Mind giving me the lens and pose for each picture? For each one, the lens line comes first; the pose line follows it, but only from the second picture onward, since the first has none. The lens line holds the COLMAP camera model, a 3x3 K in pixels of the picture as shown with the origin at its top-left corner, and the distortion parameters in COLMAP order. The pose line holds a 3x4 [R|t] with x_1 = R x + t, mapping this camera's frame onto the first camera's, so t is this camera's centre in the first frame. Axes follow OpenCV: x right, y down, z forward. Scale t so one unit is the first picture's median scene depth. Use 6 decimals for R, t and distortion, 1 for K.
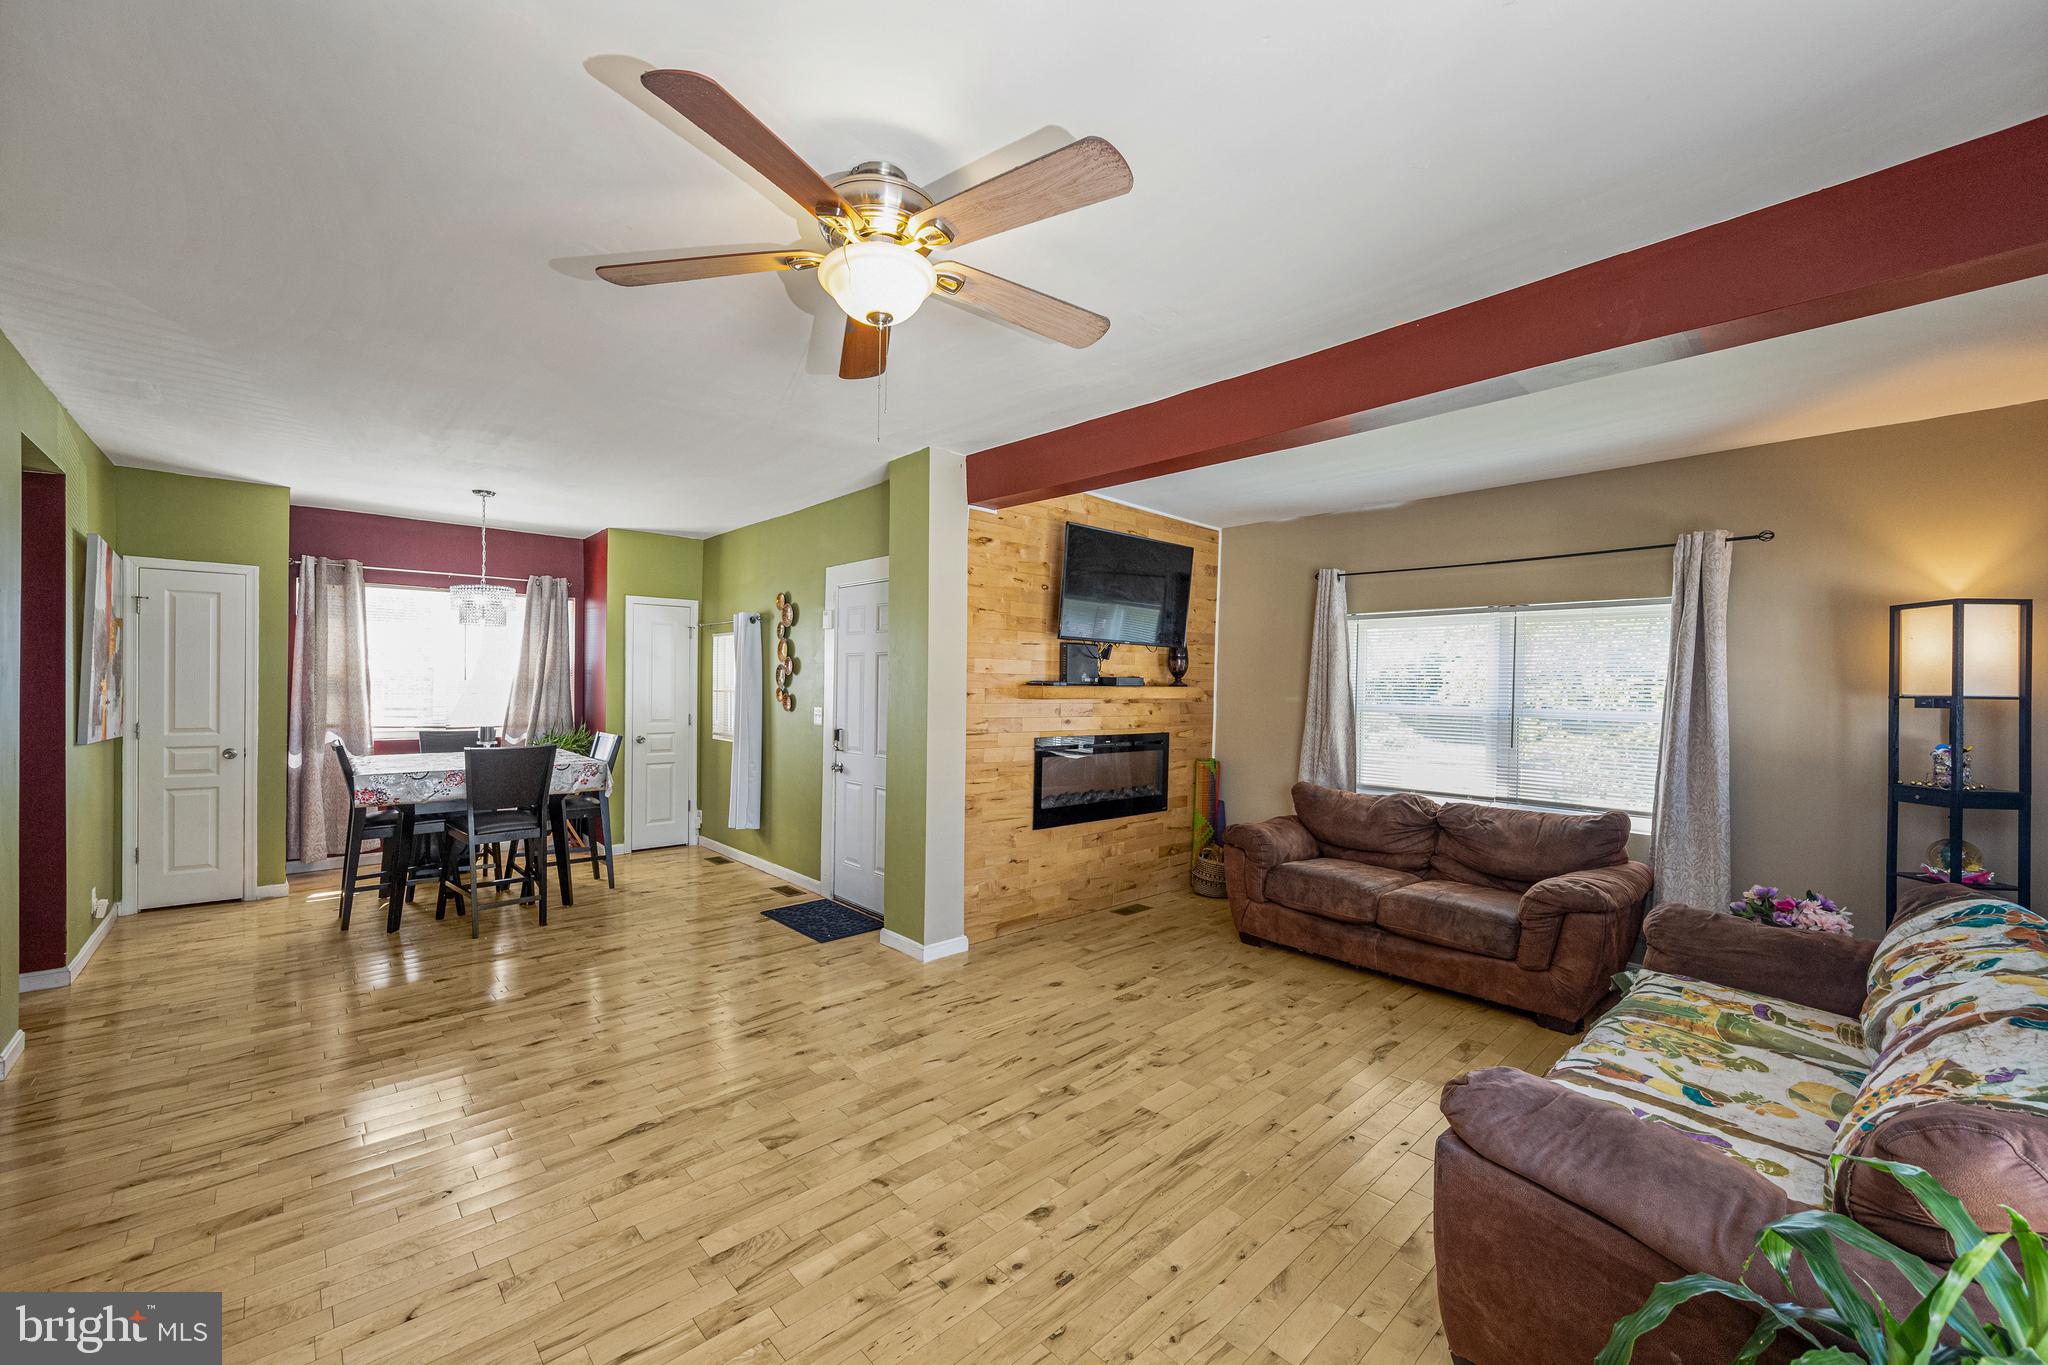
lens RADIAL K [[807.7, 0, 1022.4], [0, 807.7, 688.5], [0, 0, 1]] dist [-0.000788, -0.000044]
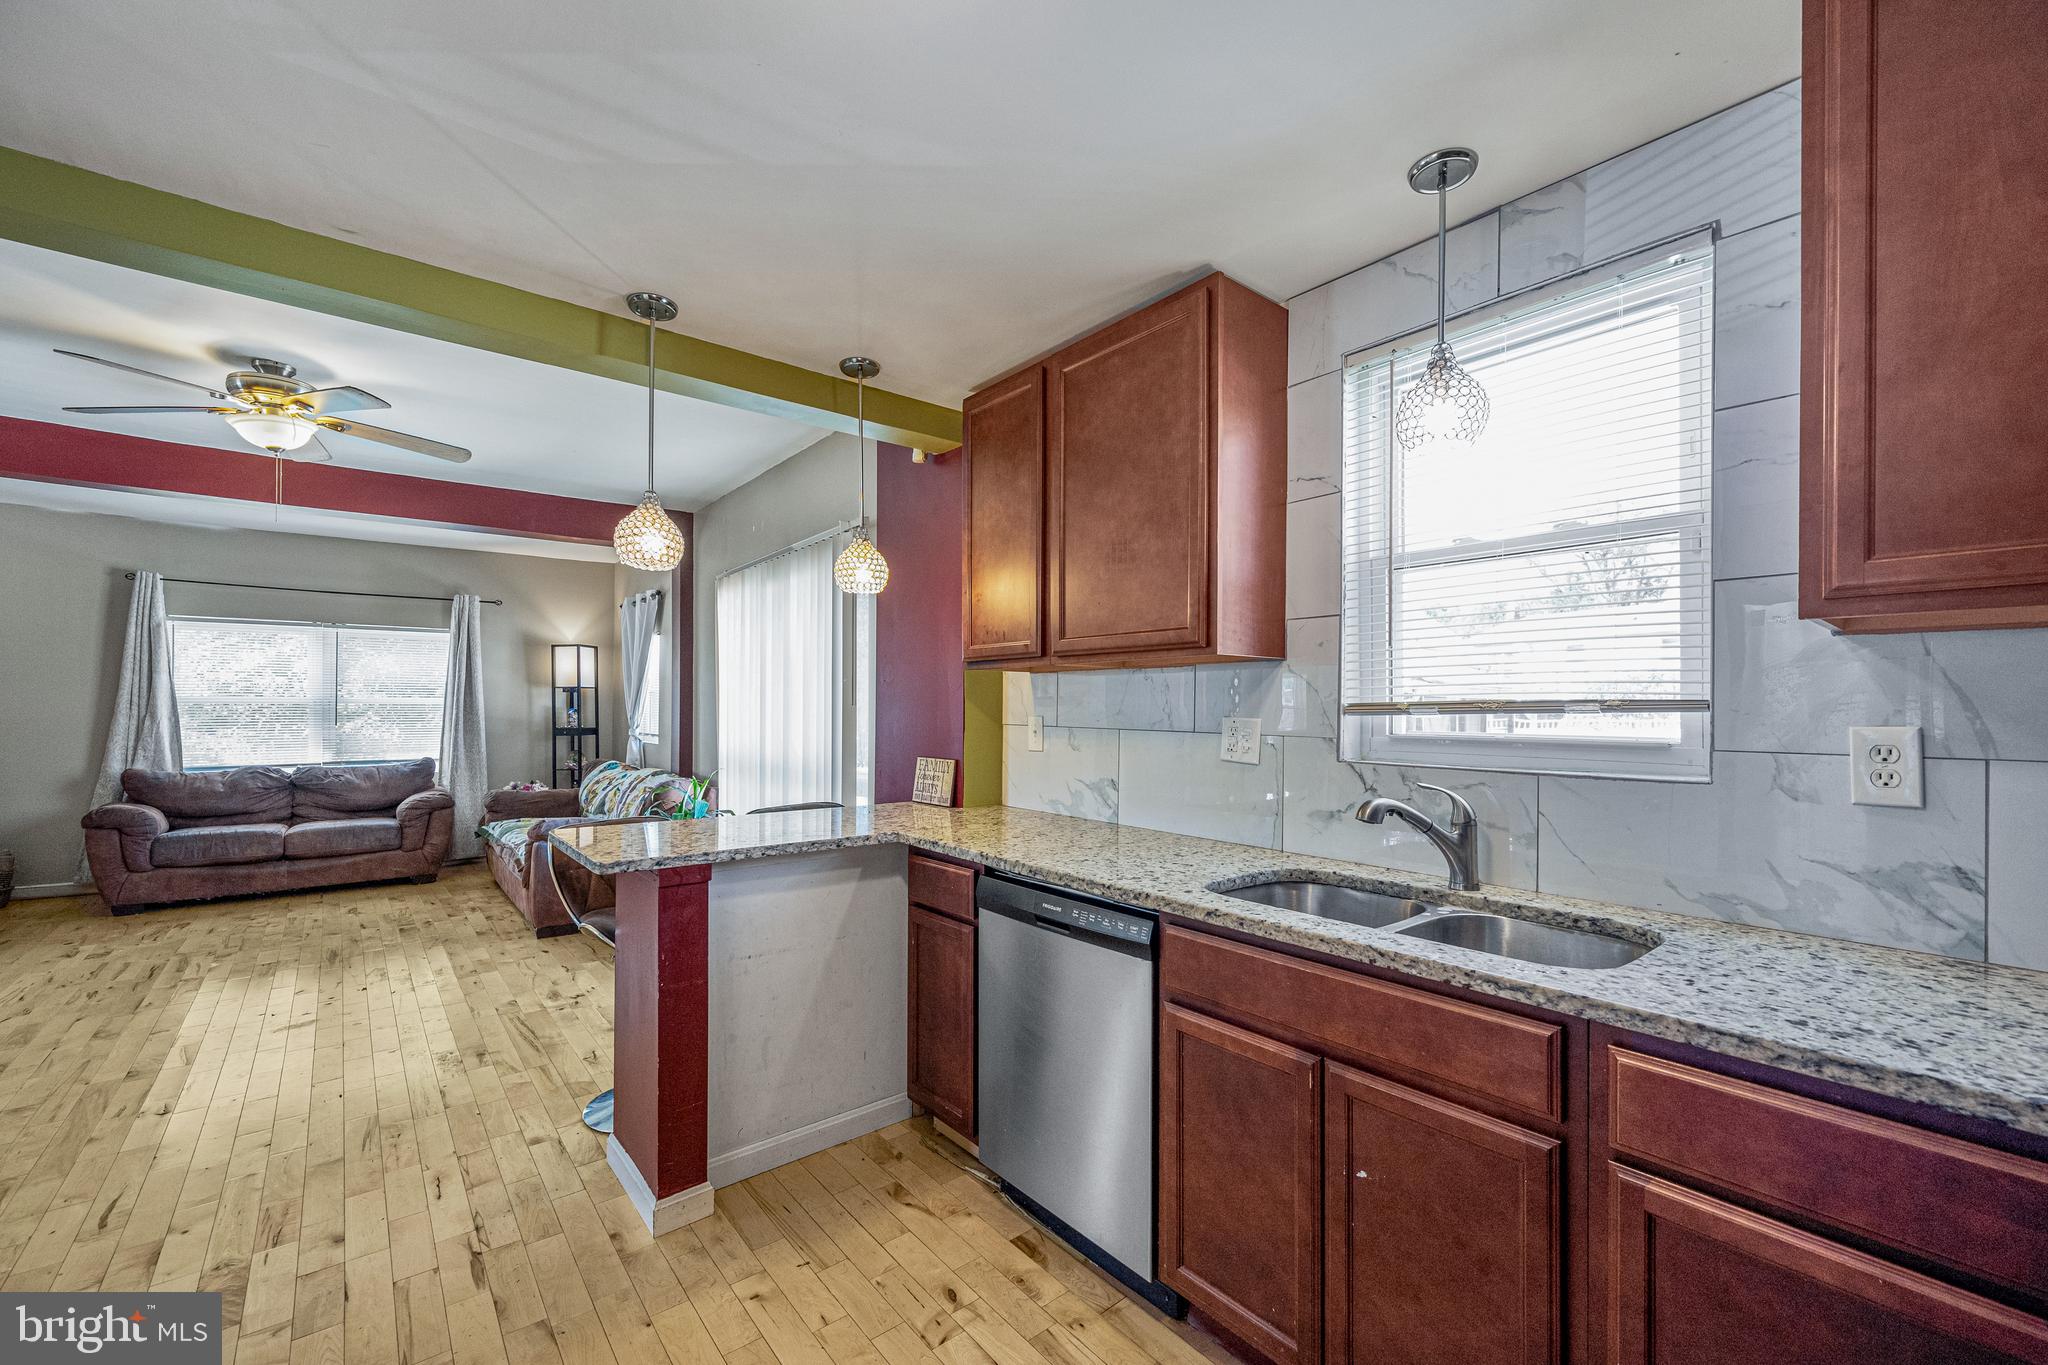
lens RADIAL K [[832.3, 0, 1029.4], [0, 832.3, 708.8], [0, 0, 1]] dist [0.001368, -0.000152]
pose [[0.057567, -0.017050, 0.998196, -0.820689], [0.005259, 0.999845, 0.016775, 0.028943], [-0.998328, 0.004283, 0.057647, -0.299610]]
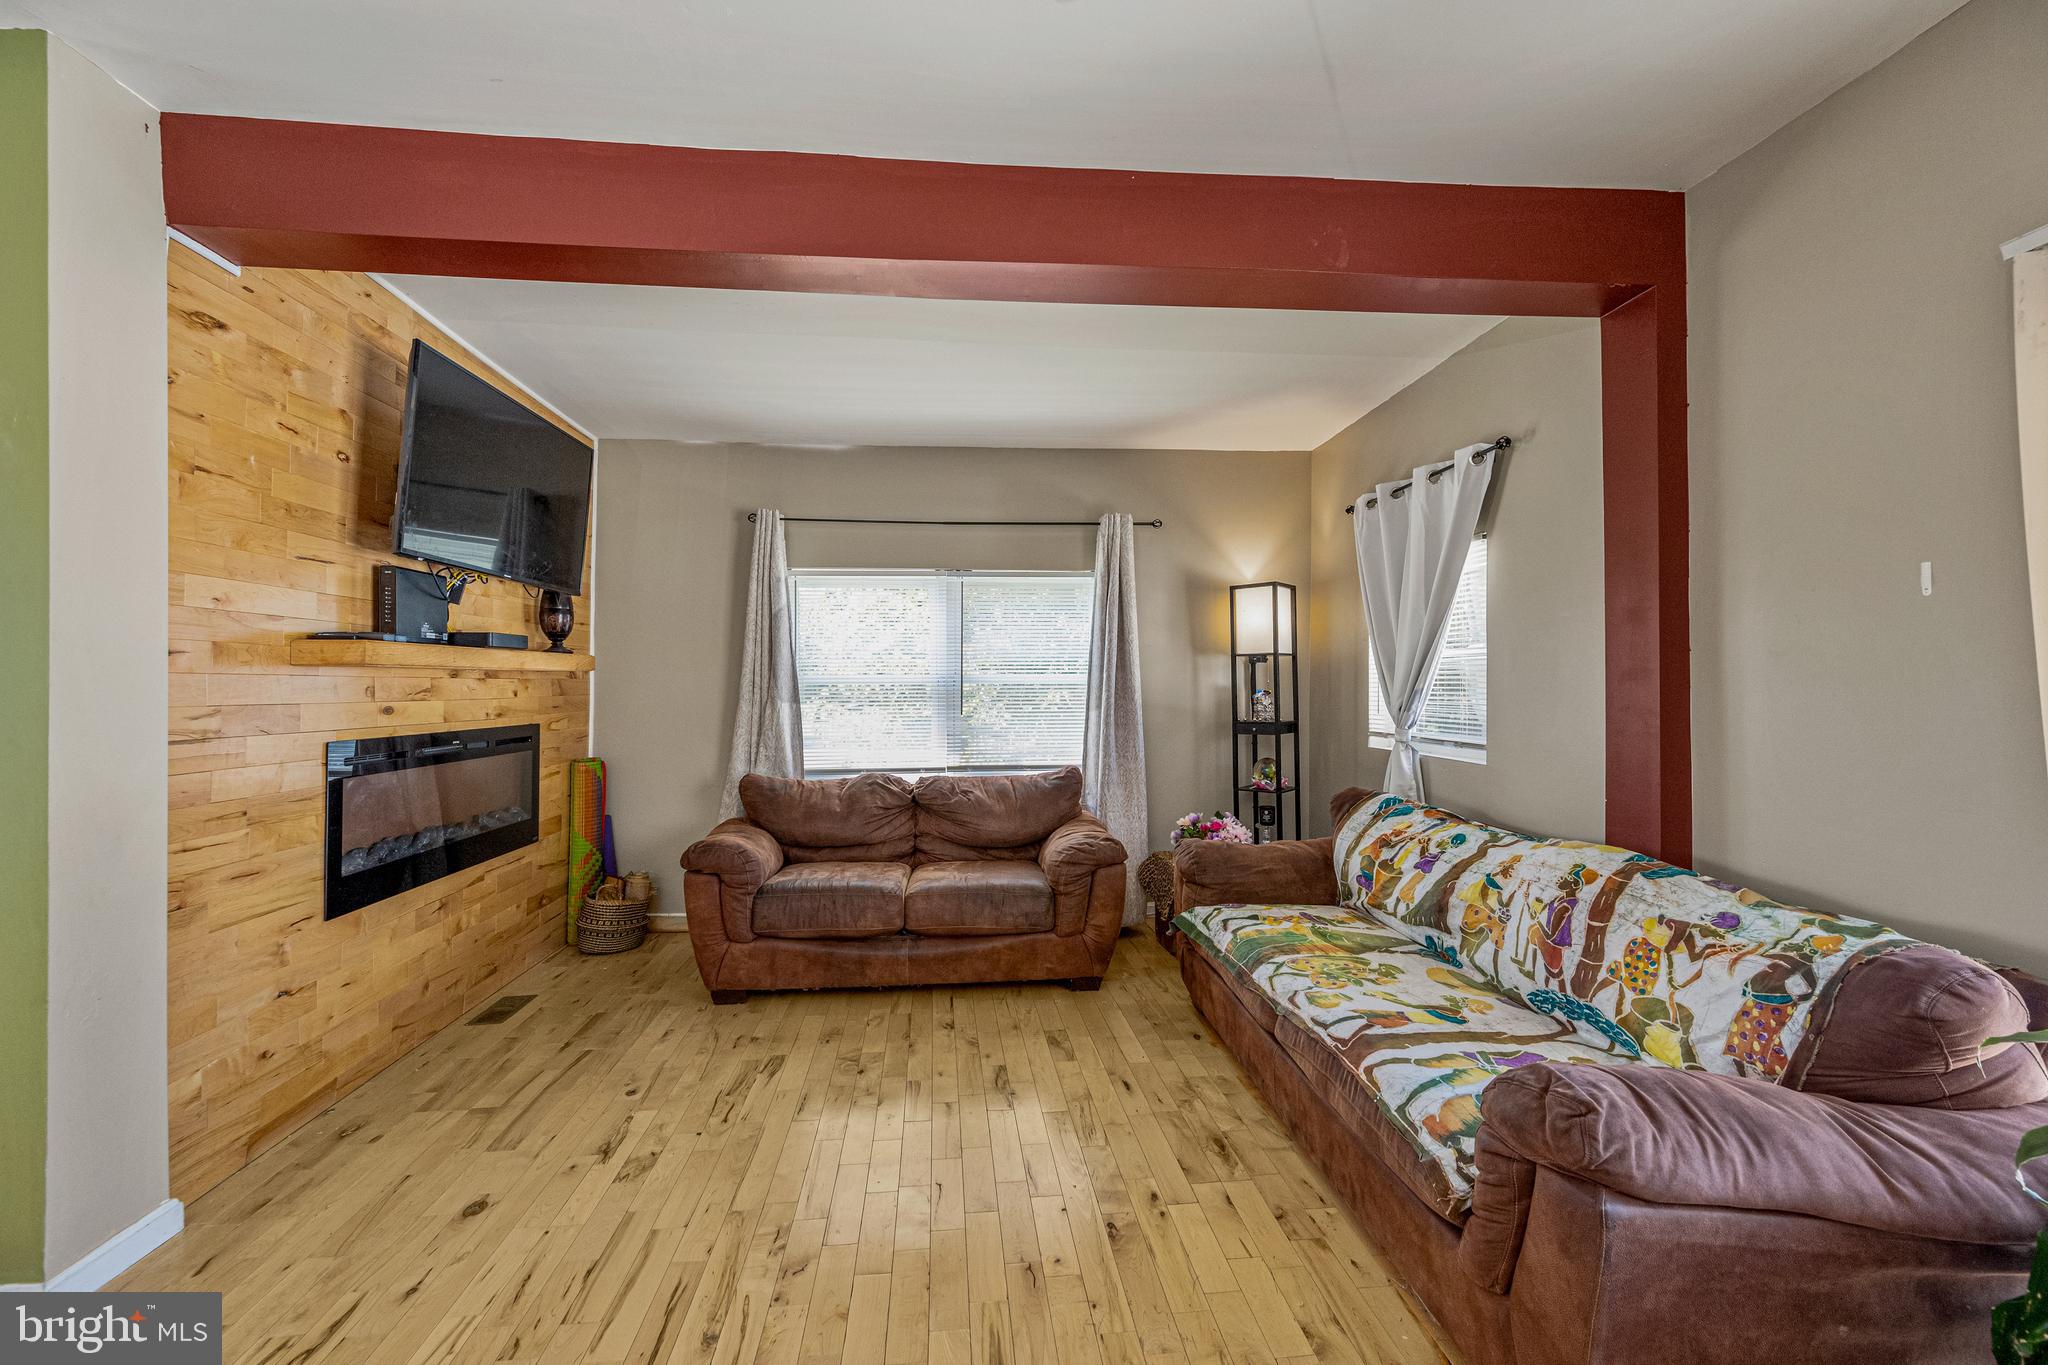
lens RADIAL K [[809.7, 0, 1019.0], [0, 809.7, 675.8], [0, 0, 1]] dist [-0.000290, -0.000332]
pose [[0.609646, -0.011275, 0.792593, -0.140911], [0.018165, 0.999835, 0.000252, 0.029482], [-0.792465, 0.014244, 0.609751, 0.371877]]
